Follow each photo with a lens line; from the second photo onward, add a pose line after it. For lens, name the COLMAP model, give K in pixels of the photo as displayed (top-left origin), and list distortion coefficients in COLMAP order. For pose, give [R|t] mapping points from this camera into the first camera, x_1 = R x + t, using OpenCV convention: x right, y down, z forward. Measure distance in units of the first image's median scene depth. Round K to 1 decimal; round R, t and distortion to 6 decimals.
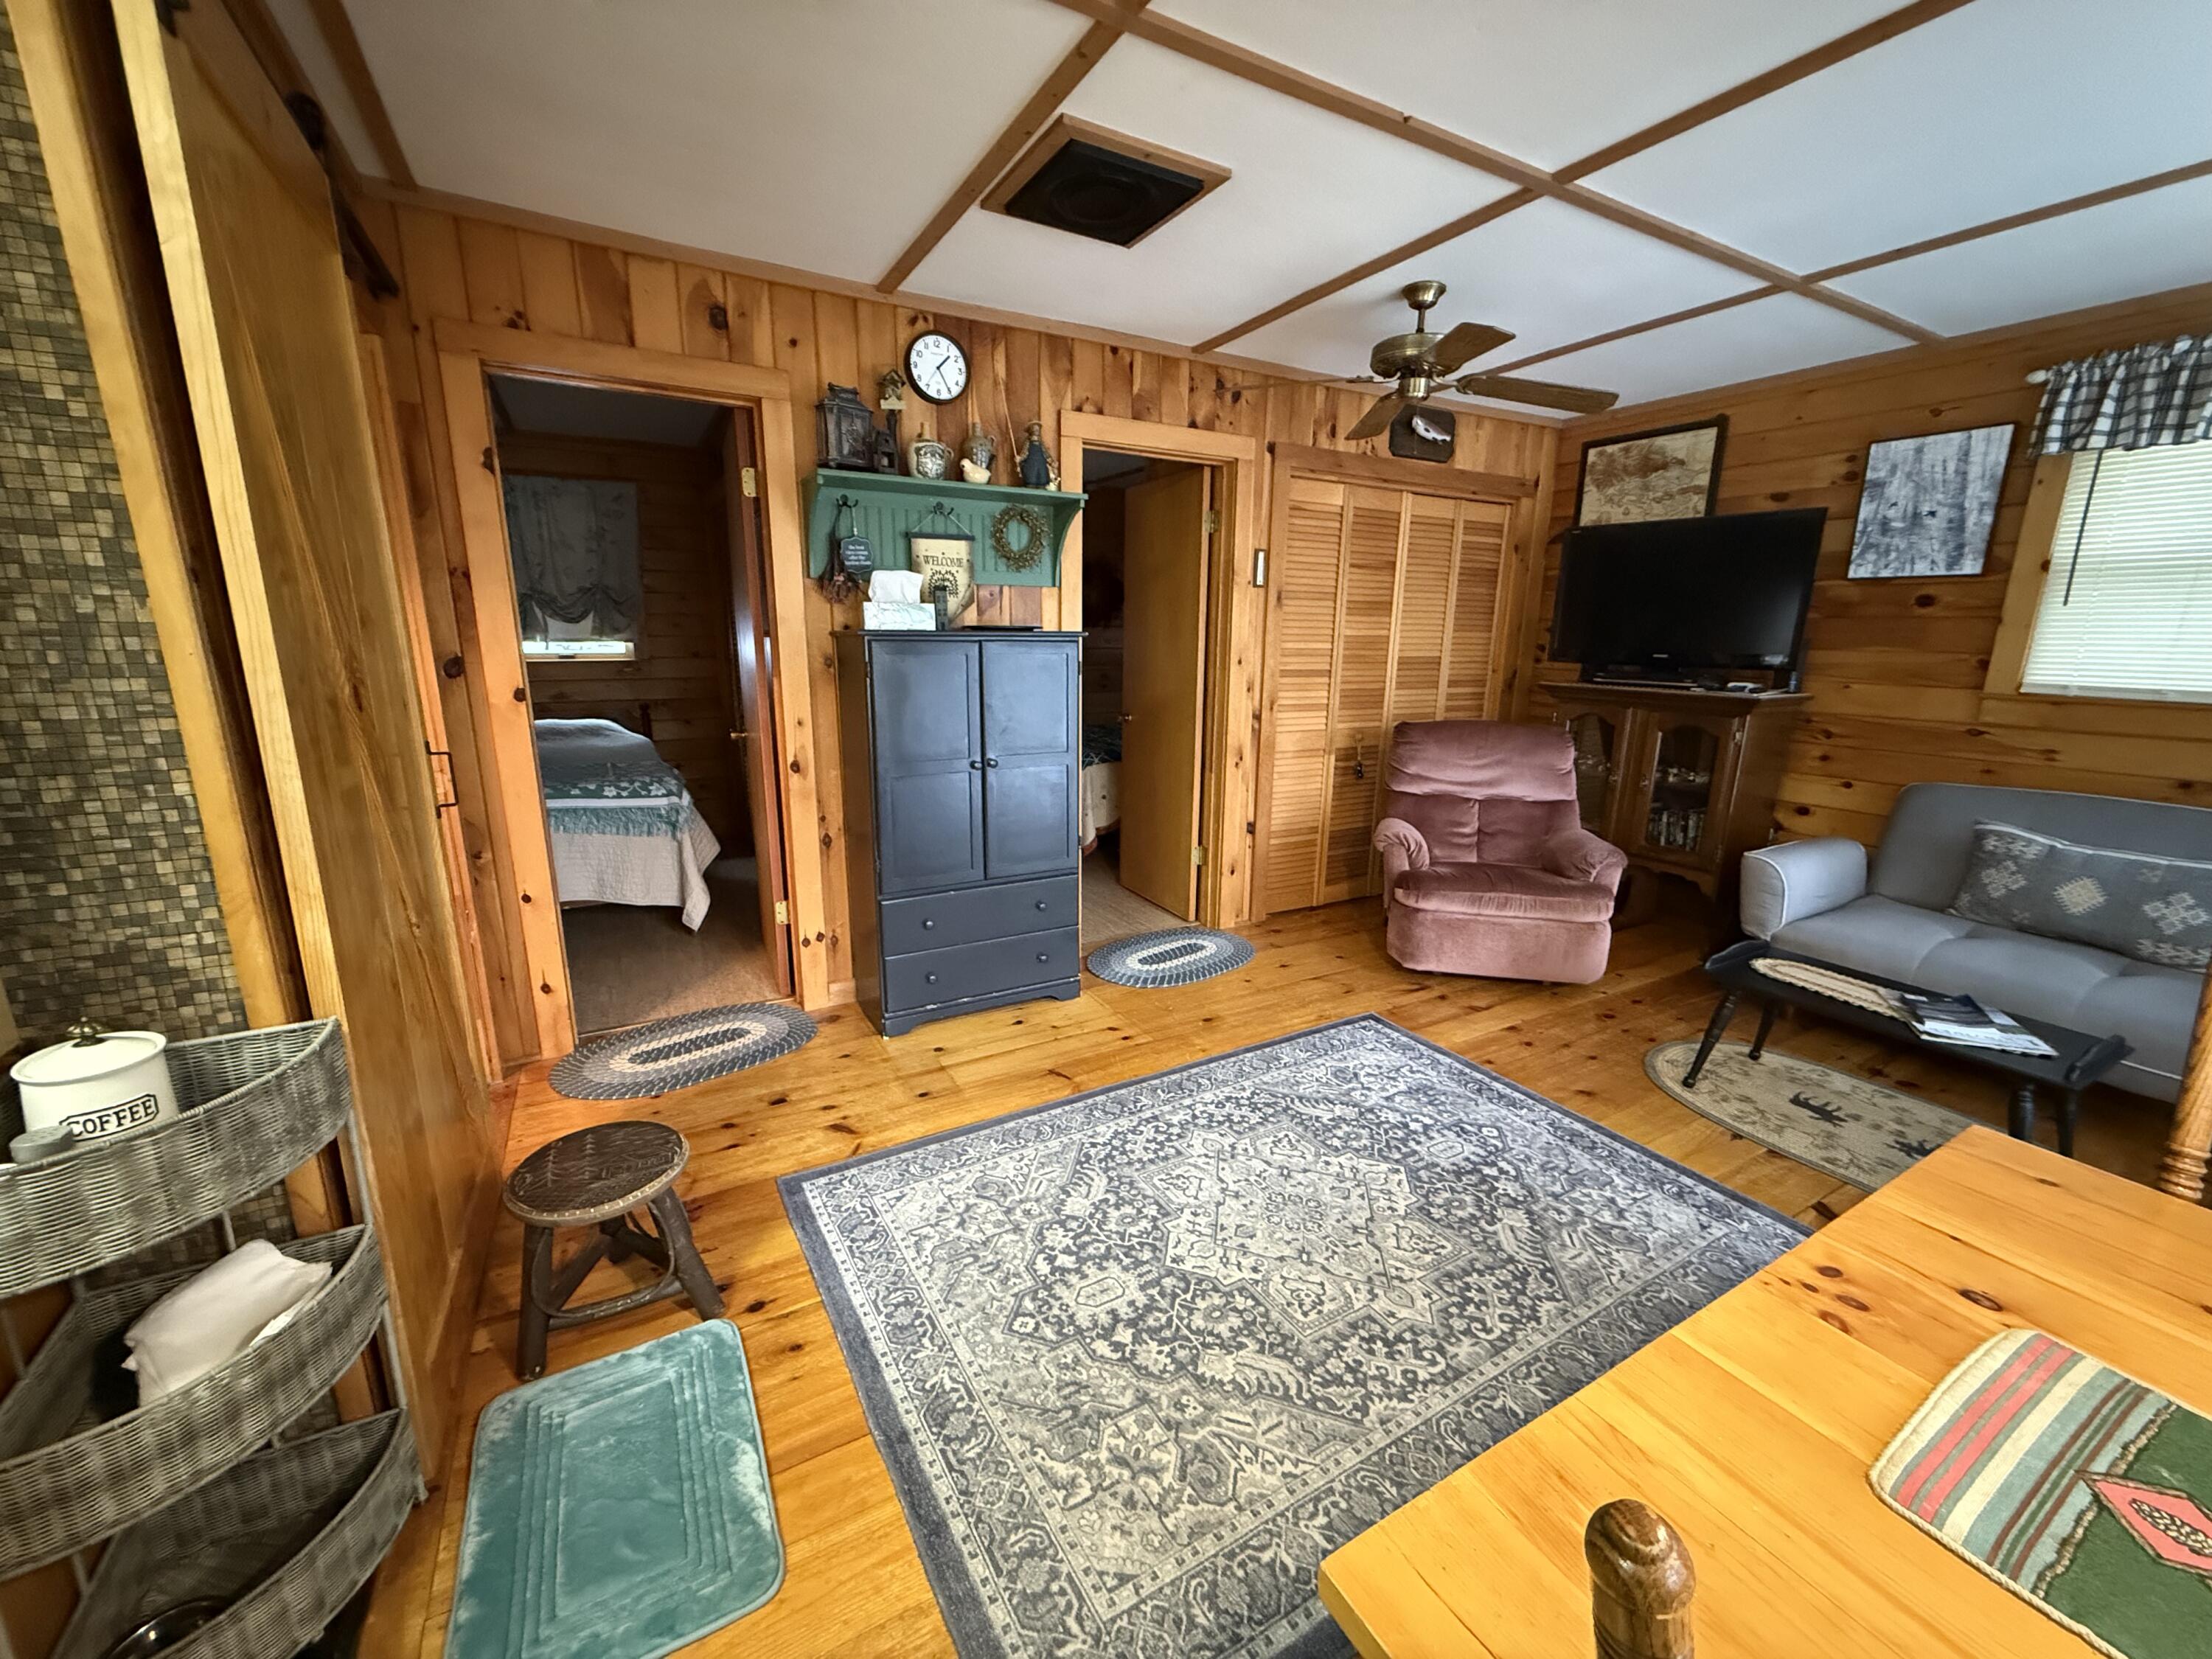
lens RADIAL K [[875.1, 0, 1104.9], [0, 875.1, 834.4], [0, 0, 1]] dist [-0.000542, -0.000046]
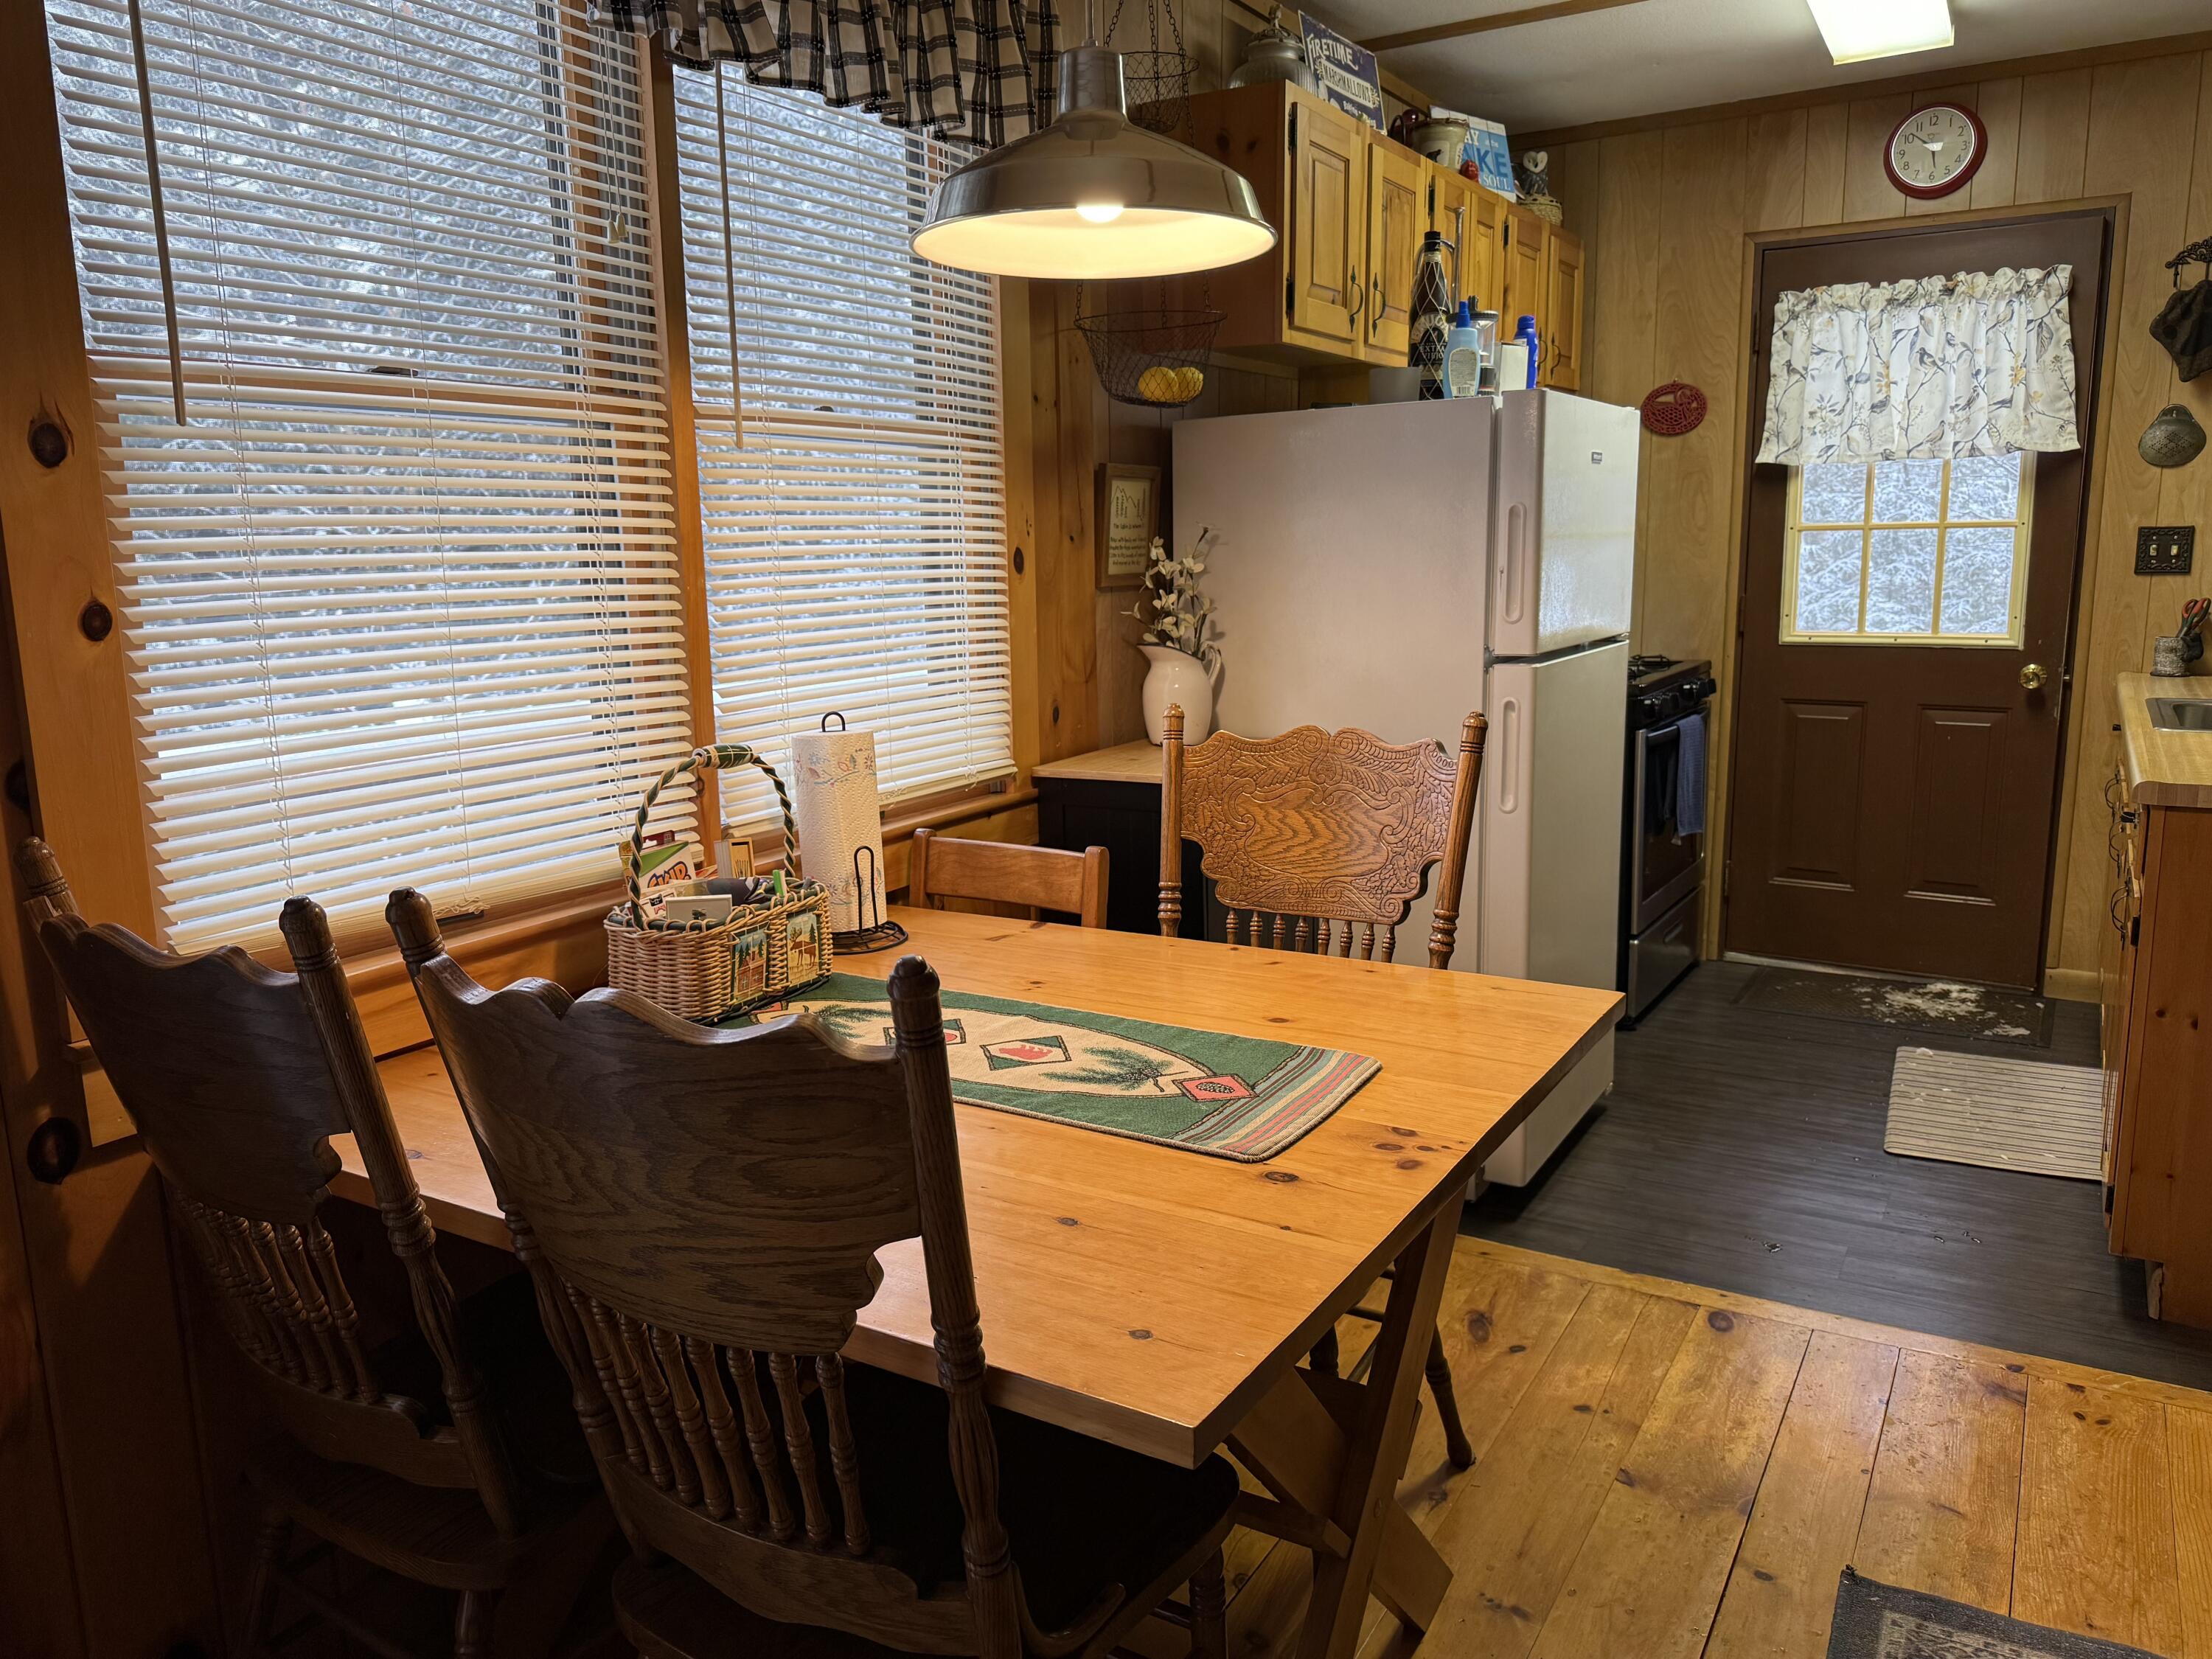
lens RADIAL K [[1580.8, 0, 1100.9], [0, 1580.8, 808.3], [0, 0, 1]] dist [0.035934, -0.039165]
pose [[-0.872011, 0.092438, -0.480679, 0.592907], [-0.100752, 0.927083, 0.361062, -0.128151], [0.479005, 0.363280, -0.799113, 0.644621]]
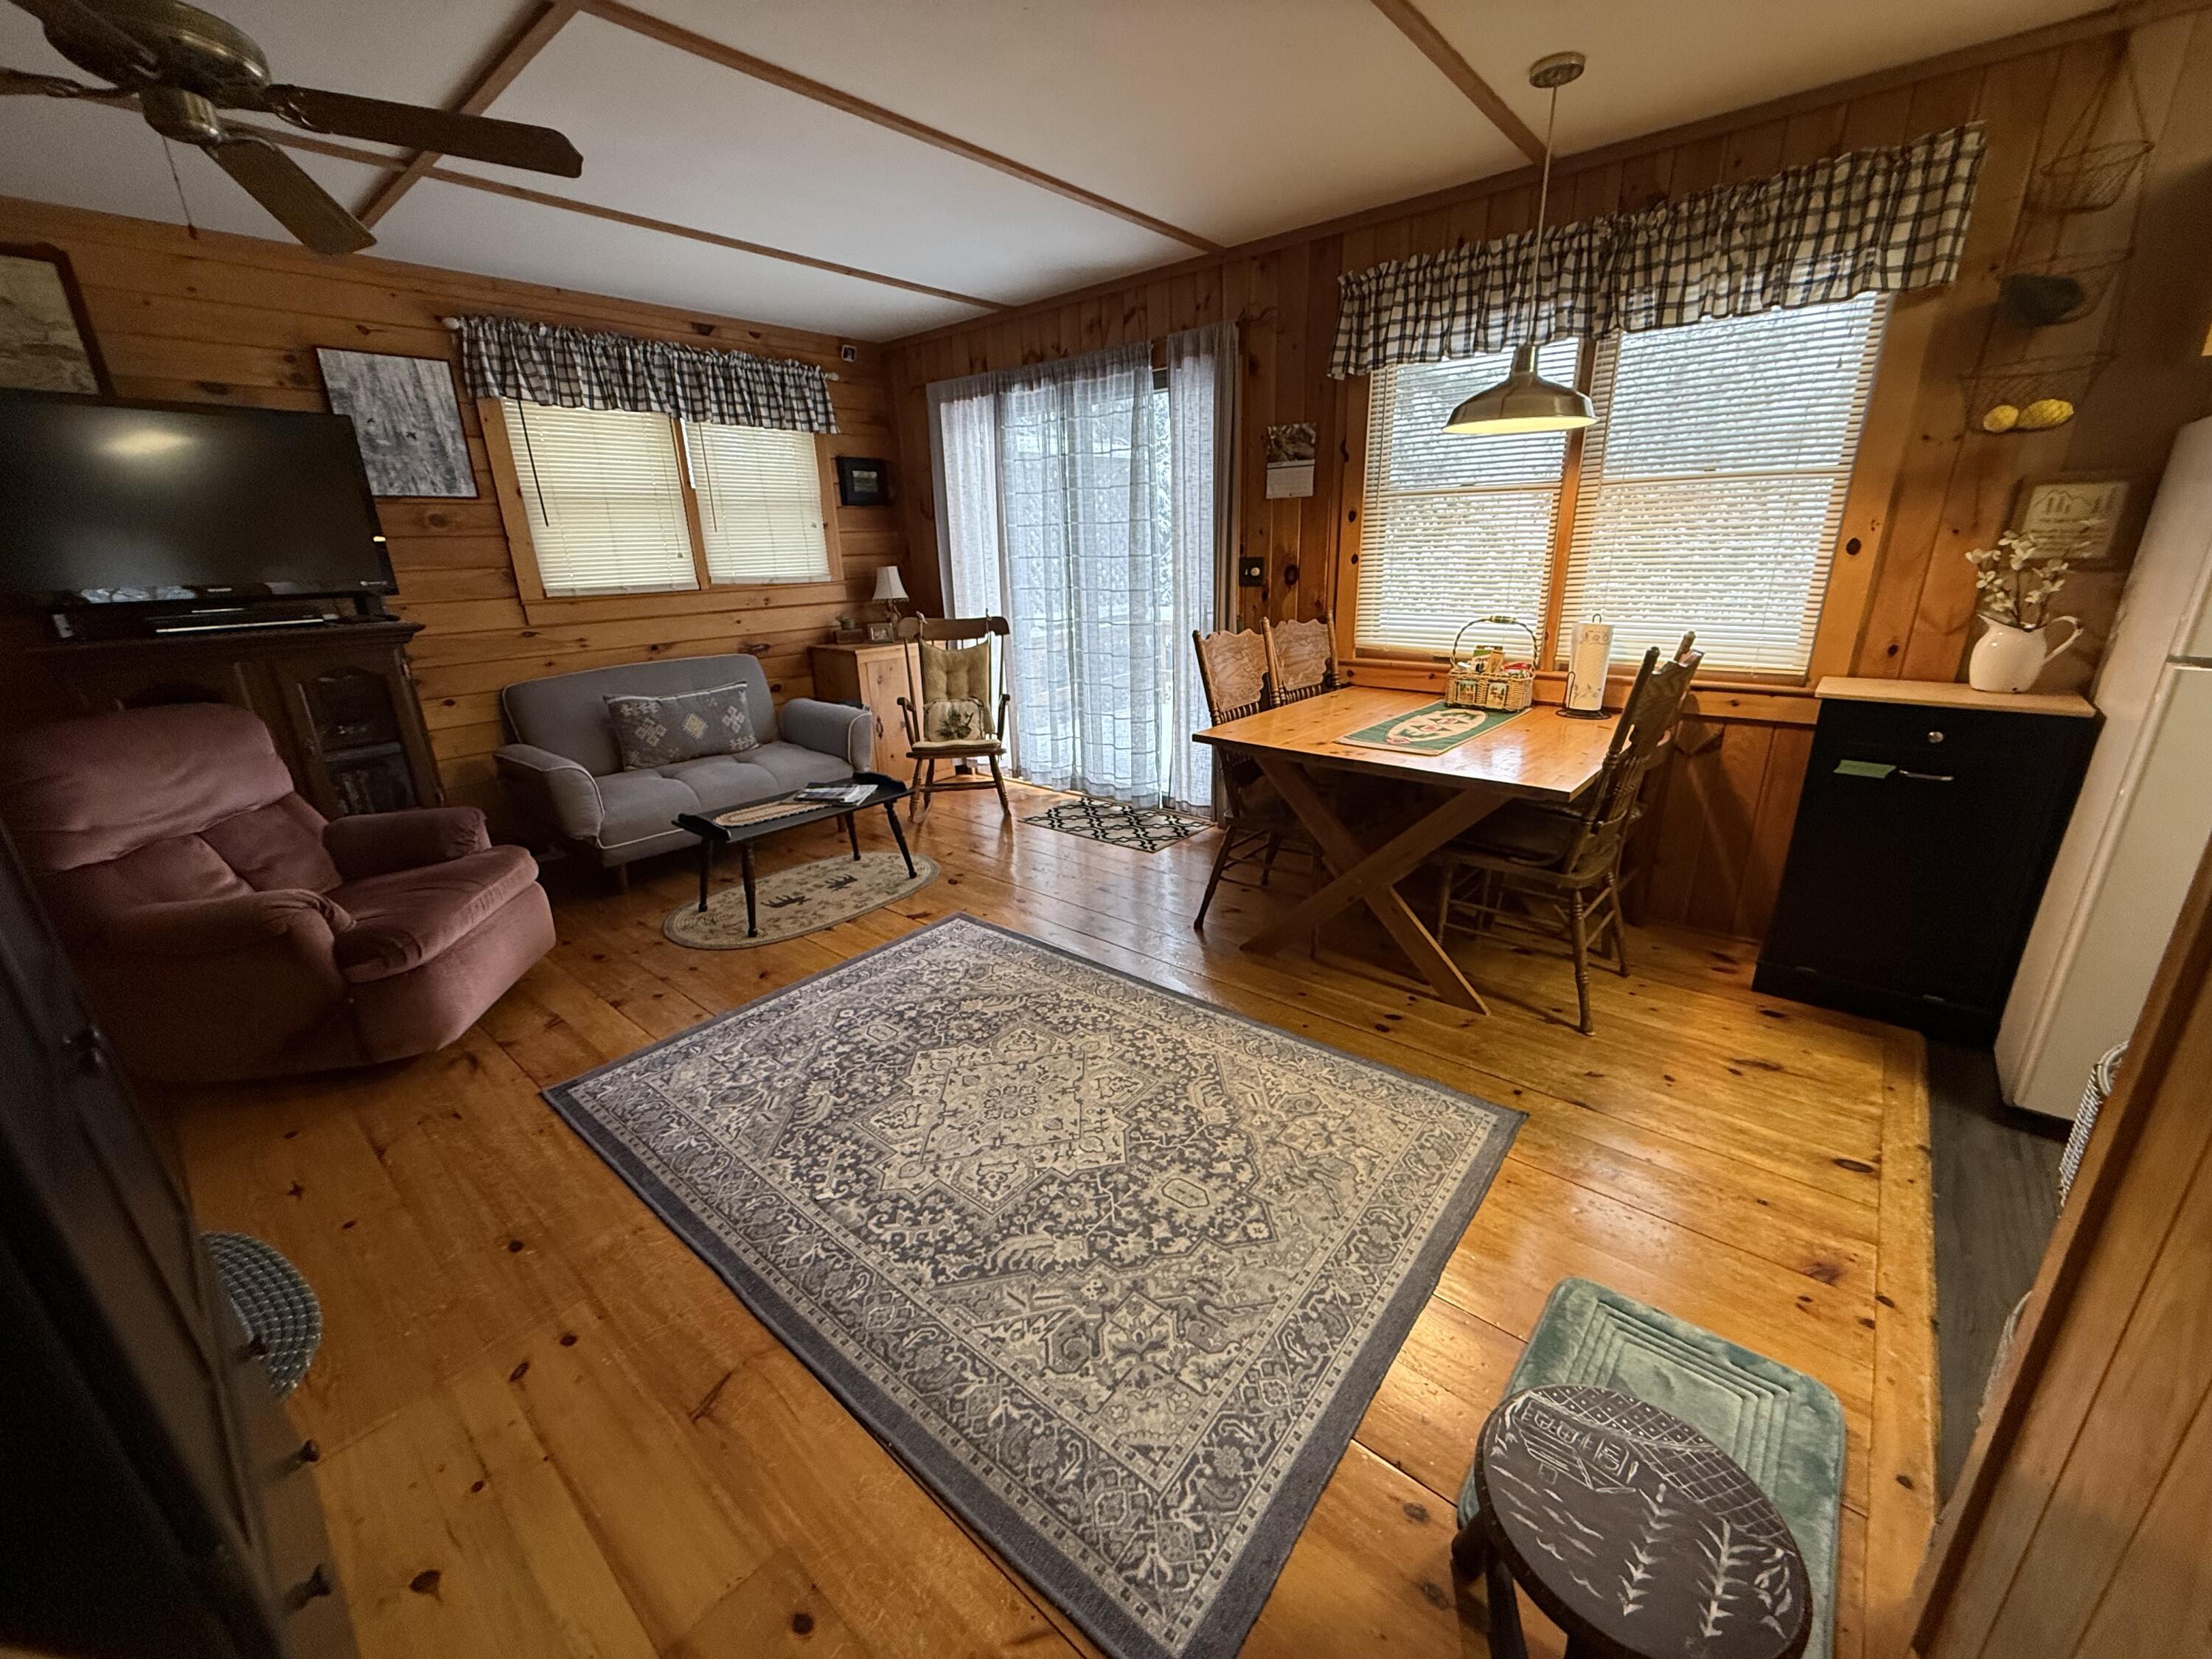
lens RADIAL K [[875.1, 0, 1104.2], [0, 875.1, 831.7], [0, 0, 1]] dist [-0.000542, -0.000046]
pose [[-0.341310, -0.297917, 0.891489, -0.506835], [0.237920, 0.890174, 0.388566, -0.184322], [-0.909341, 0.344724, -0.232945, 0.785091]]
